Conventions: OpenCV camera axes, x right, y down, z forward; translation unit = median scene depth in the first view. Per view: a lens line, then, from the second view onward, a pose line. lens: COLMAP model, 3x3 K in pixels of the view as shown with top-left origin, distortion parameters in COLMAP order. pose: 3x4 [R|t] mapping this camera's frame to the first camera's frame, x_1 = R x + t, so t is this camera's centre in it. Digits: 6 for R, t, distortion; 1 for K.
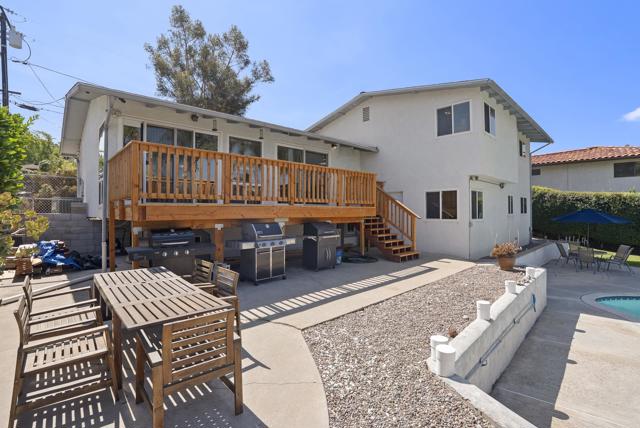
lens RADIAL K [[297.2, 0, 321.9], [0, 297.2, 212.5], [0, 0, 1]] dist [-0.065757, 0.023466]
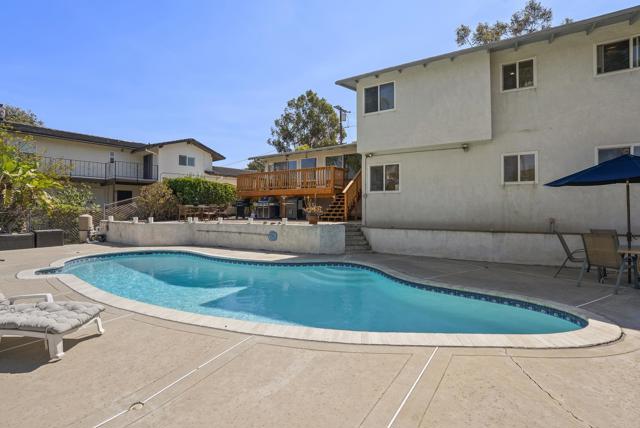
lens RADIAL K [[297.2, 0, 321.9], [0, 297.2, 212.5], [0, 0, 1]] dist [-0.065757, 0.023466]
pose [[0.245439, 0.007220, -0.969385, 1.206768], [-0.008244, 0.999952, 0.005361, 0.077779], [0.969377, 0.006676, 0.245487, 0.392692]]
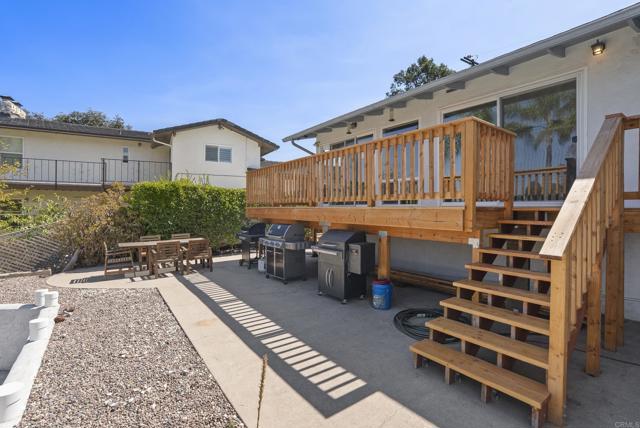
lens RADIAL K [[306.5, 0, 320.0], [0, 306.5, 214.0], [0, 0, 1]] dist [-0.072617, 0.026986]
pose [[-0.134491, 0.017061, -0.990768, 0.412400], [-0.014582, 0.999709, 0.019194, -0.010727], [0.990808, 0.017029, -0.134203, 0.609347]]
